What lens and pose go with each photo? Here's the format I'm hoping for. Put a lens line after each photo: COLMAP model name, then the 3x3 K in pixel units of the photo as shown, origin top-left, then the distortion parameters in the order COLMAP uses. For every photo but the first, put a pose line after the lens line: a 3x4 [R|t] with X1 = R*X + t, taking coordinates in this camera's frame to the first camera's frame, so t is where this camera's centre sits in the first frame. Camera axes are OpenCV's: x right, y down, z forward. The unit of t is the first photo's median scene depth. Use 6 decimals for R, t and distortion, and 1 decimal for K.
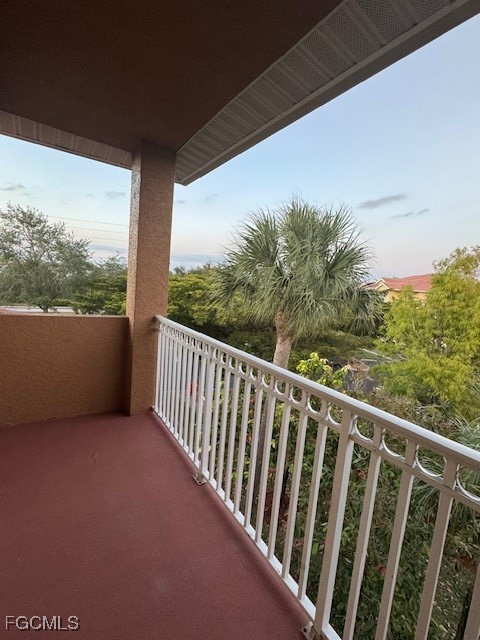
lens RADIAL K [[292.1, 0, 240.0], [0, 292.1, 319.6], [0, 0, 1]] dist [-0.000716, 0.000074]
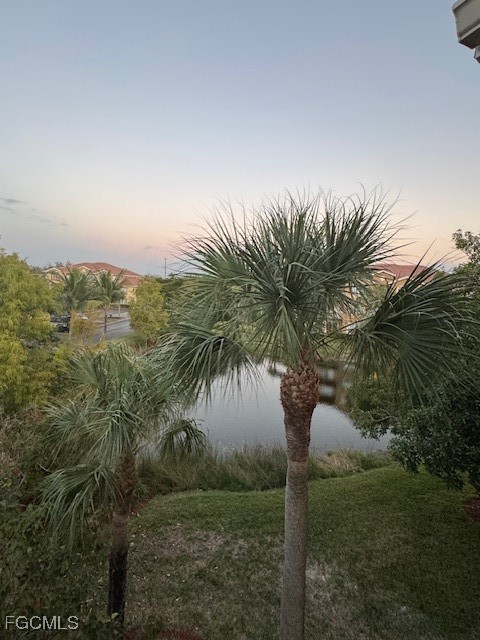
lens RADIAL K [[289.4, 0, 241.1], [0, 289.4, 320.0], [0, 0, 1]] dist [-0.000484, 0.000304]
pose [[0.110221, -0.202579, 0.973043, 0.005732], [0.084093, 0.977398, 0.193960, -0.036864], [-0.990343, 0.060448, 0.124765, 0.303813]]
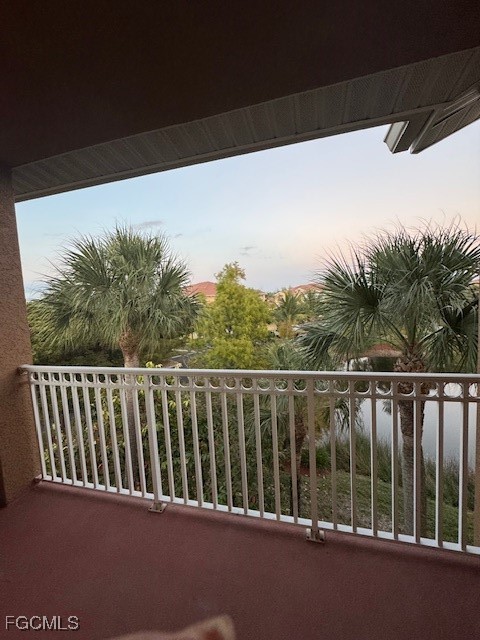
lens RADIAL K [[256.3, 0, 240.1], [0, 256.3, 317.8], [0, 0, 1]] dist [-0.001226, -0.000181]
pose [[0.738482, -0.174891, 0.651197, -0.139321], [0.200454, 0.979055, 0.035621, -0.024250], [-0.643788, 0.104229, 0.758072, 0.029439]]
